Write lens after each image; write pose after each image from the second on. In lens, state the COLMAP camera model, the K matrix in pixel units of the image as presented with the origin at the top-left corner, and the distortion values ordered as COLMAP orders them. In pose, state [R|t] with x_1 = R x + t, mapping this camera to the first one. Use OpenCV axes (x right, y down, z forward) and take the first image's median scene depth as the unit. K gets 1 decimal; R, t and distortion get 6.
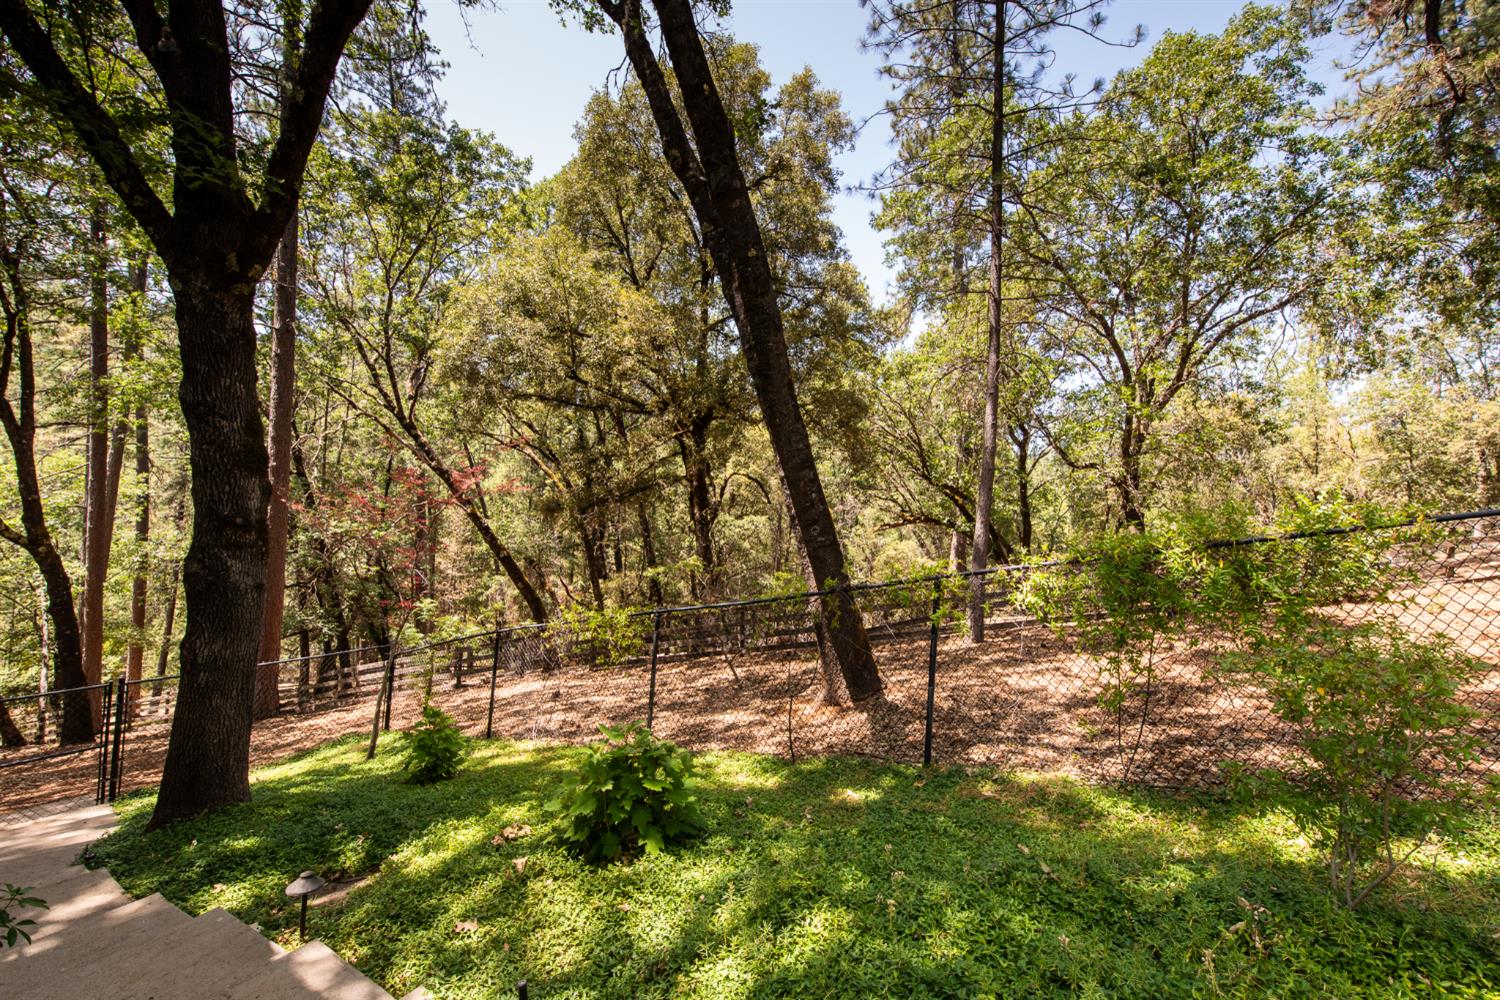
lens RADIAL K [[641.0, 0, 752.2], [0, 641.0, 499.5], [0, 0, 1]] dist [0.041558, -0.016313]
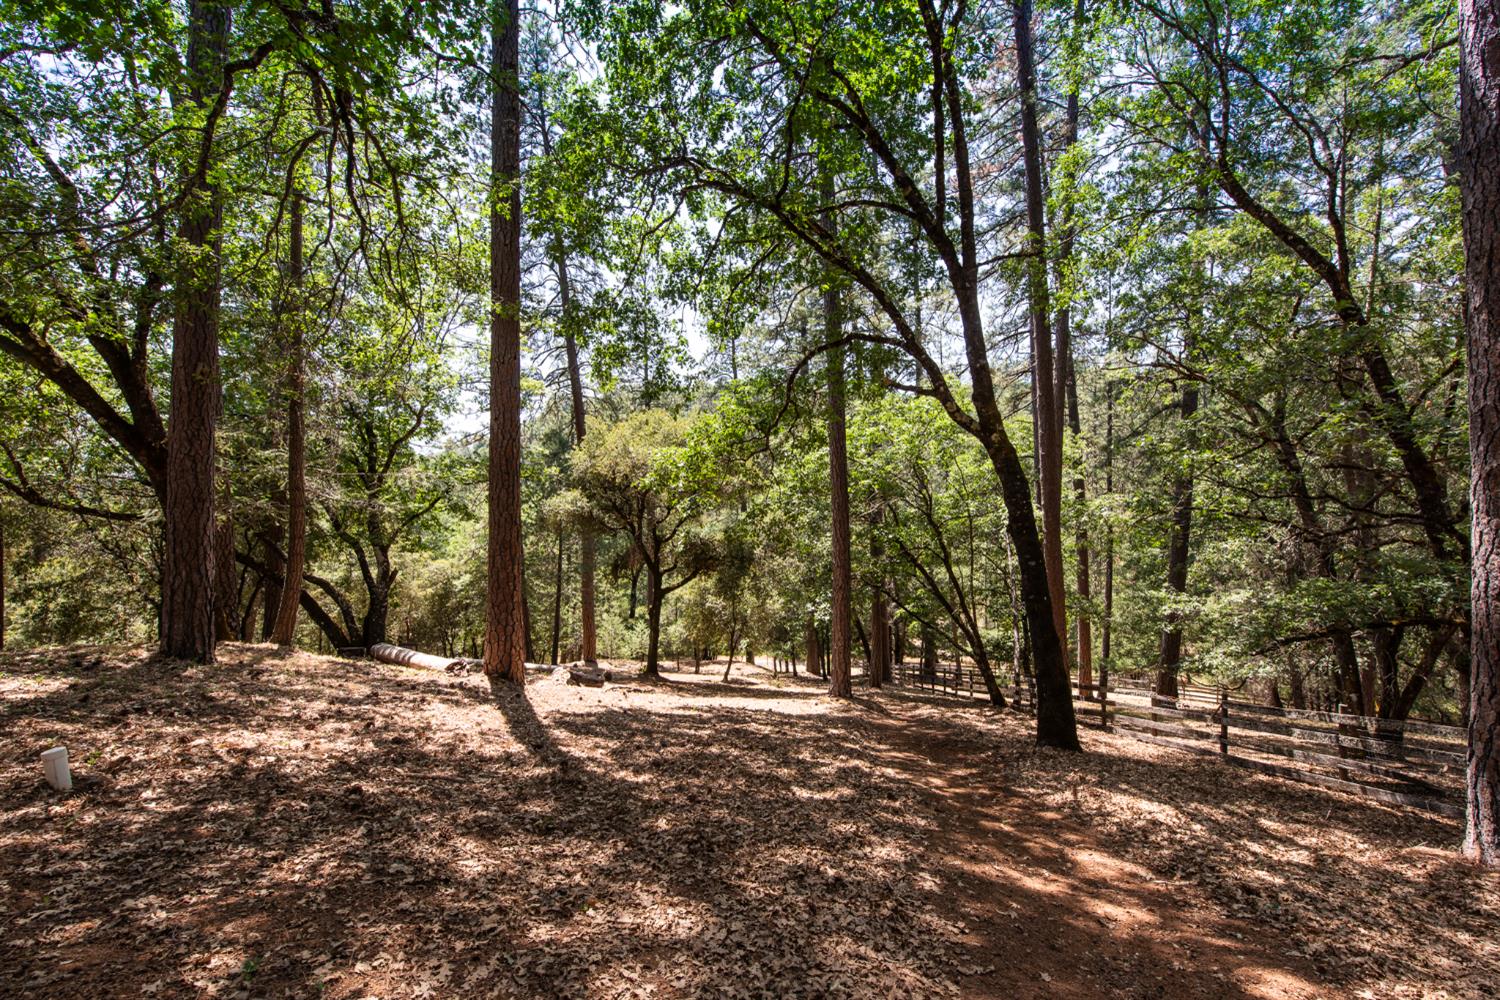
lens RADIAL K [[594.7, 0, 748.5], [0, 594.7, 500.3], [0, 0, 1]] dist [0.014093, -0.000112]
pose [[0.325557, -0.092619, -0.940975, -0.433604], [0.033541, 0.995696, -0.086401, 0.155884], [0.944927, -0.003433, 0.327262, 0.411087]]
